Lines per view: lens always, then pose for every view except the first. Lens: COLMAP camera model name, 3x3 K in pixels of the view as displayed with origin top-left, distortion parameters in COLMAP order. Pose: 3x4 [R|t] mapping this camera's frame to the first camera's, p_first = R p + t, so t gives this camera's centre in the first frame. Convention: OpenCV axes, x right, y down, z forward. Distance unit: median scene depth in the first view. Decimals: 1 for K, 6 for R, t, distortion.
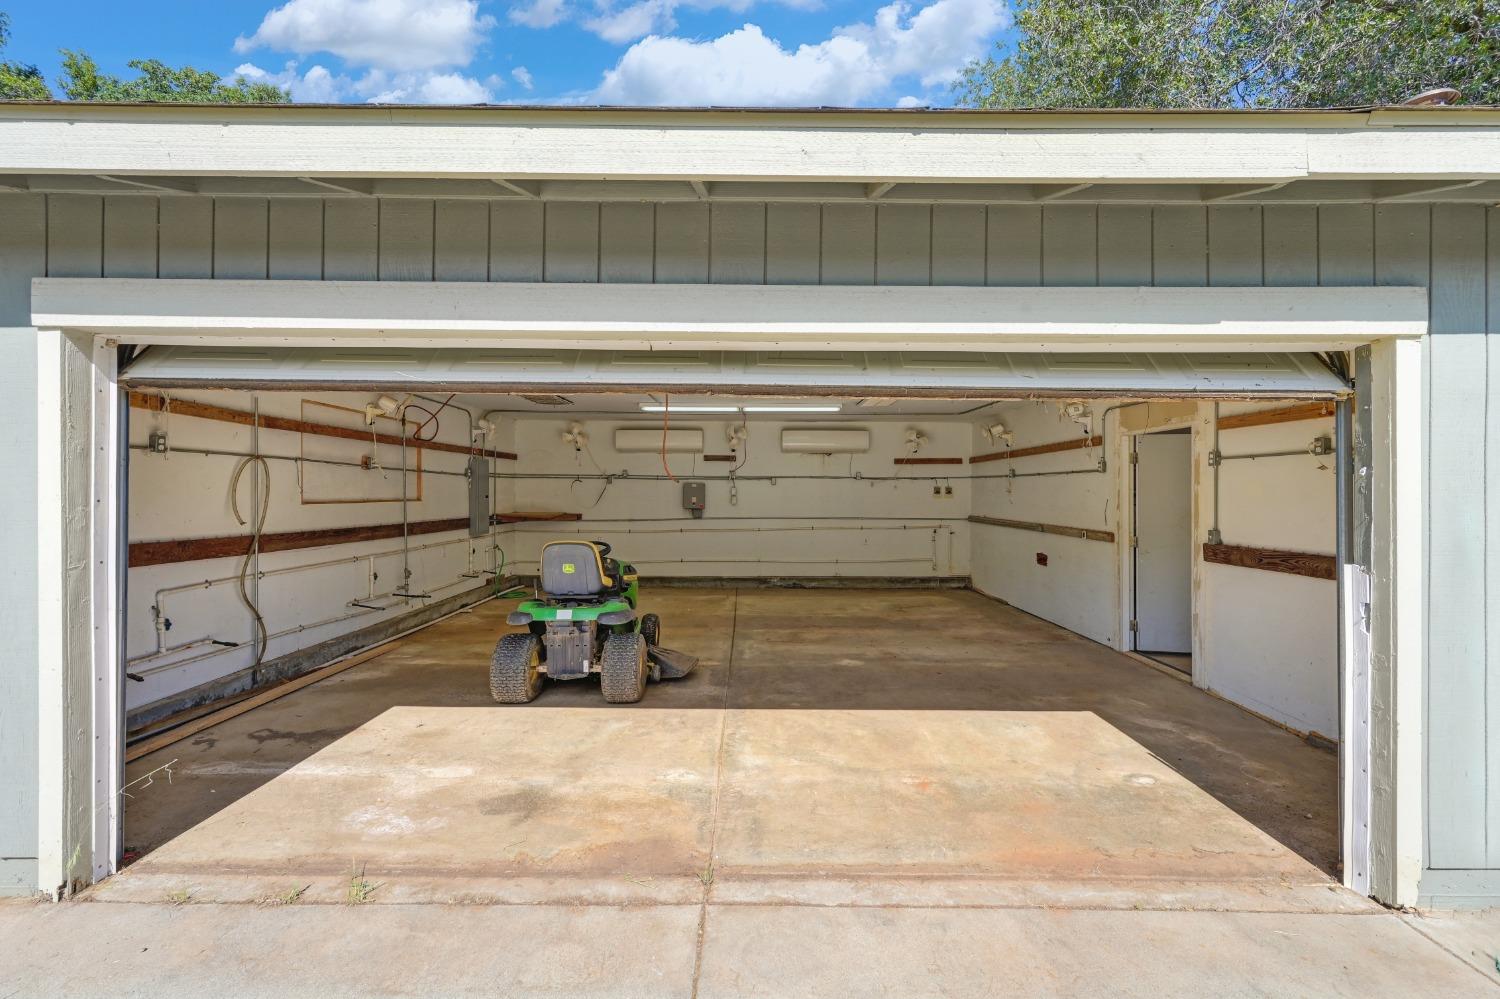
lens RADIAL K [[606.6, 0, 755.2], [0, 606.6, 486.3], [0, 0, 1]] dist [-0.000144, -0.000082]
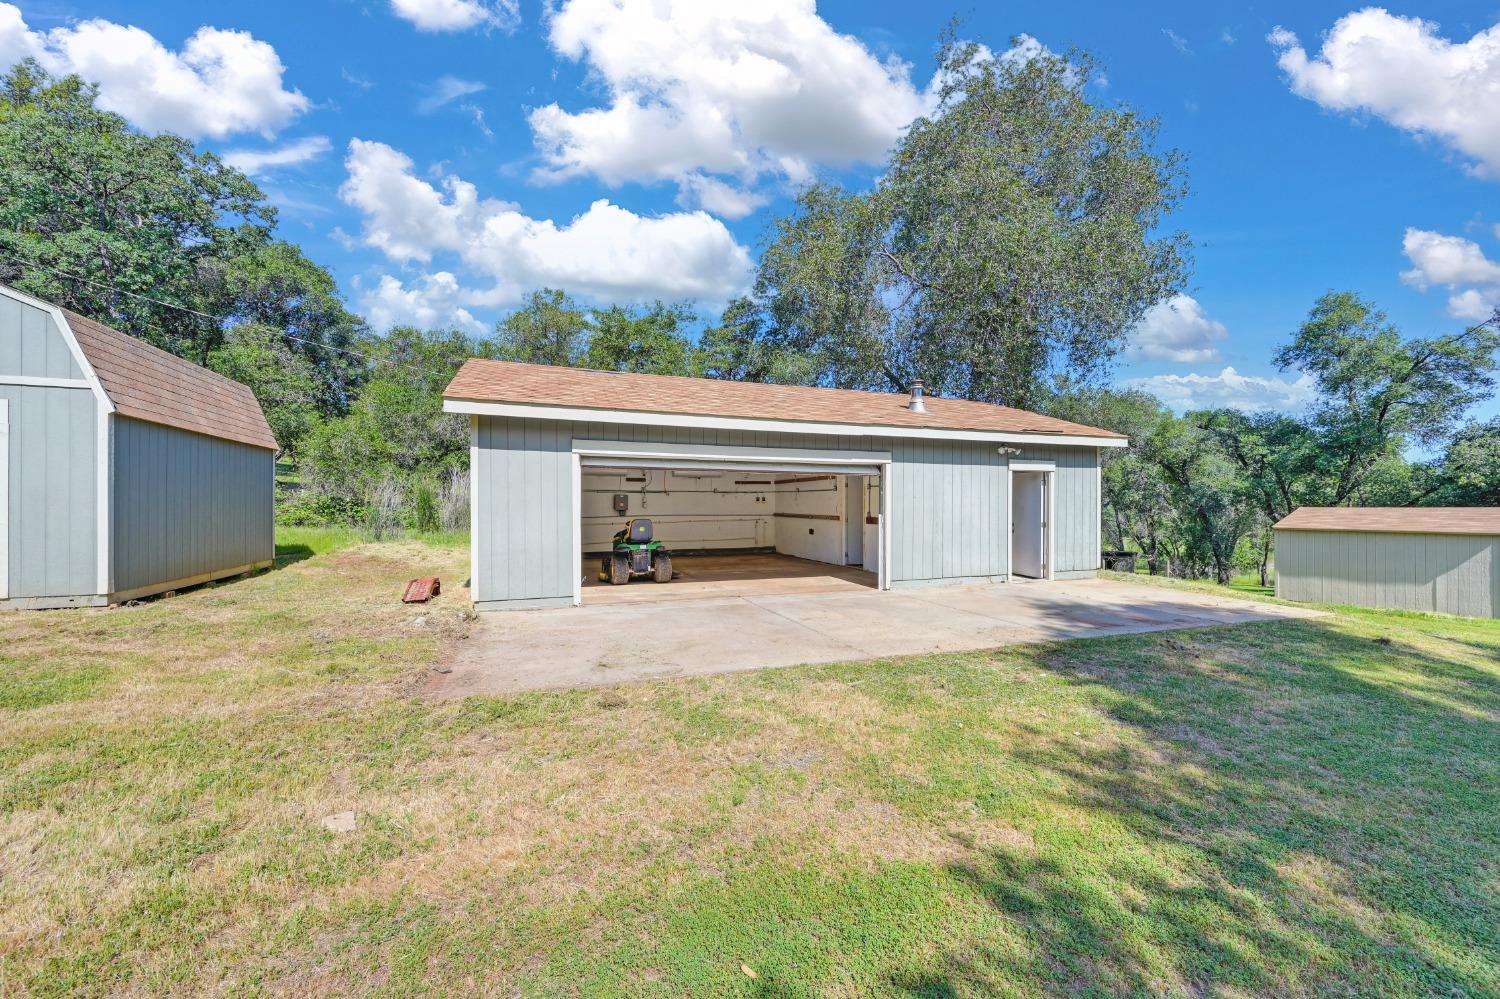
lens RADIAL K [[606.6, 0, 755.2], [0, 606.6, 486.3], [0, 0, 1]] dist [-0.000144, -0.000082]
pose [[0.936890, 0.006374, 0.349566, -0.391448], [-0.000284, 0.999847, -0.017470, 0.000745], [-0.349624, 0.016269, 0.936749, -0.793332]]
